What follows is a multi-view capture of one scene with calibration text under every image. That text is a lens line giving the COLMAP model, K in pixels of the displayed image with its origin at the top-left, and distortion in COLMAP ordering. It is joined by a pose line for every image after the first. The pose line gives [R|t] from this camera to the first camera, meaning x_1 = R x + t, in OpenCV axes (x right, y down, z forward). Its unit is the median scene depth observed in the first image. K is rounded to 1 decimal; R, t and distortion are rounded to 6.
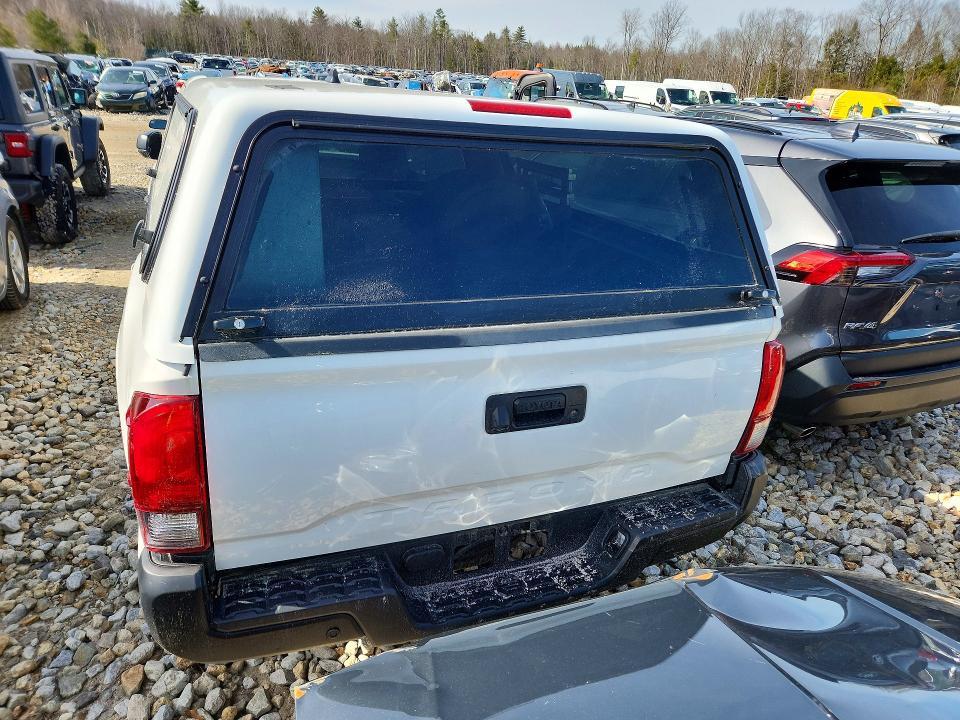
lens RADIAL K [[676.9, 0, 480.1], [0, 676.9, 363.1], [0, 0, 1]] dist [0.009546, 0.001212]
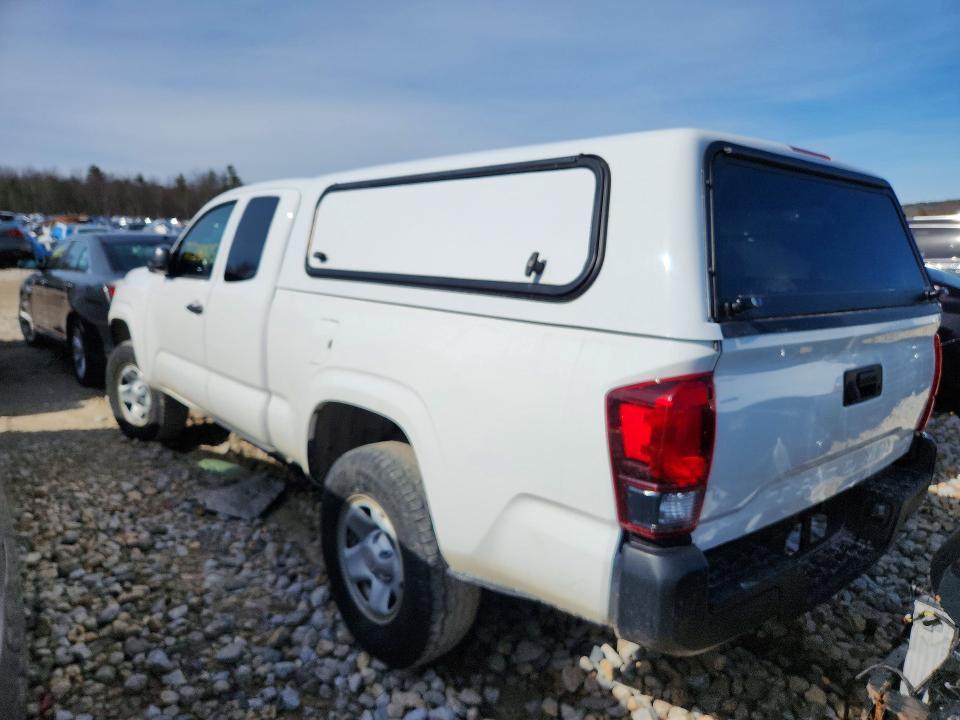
lens RADIAL K [[676.9, 0, 477.6], [0, 676.9, 359.9], [0, 0, 1]] dist [0.009546, 0.001212]
pose [[0.952093, -0.092445, 0.291502, -0.456360], [0.149467, 0.972274, -0.179841, 0.069928], [-0.266794, 0.214795, 0.939513, 0.019529]]
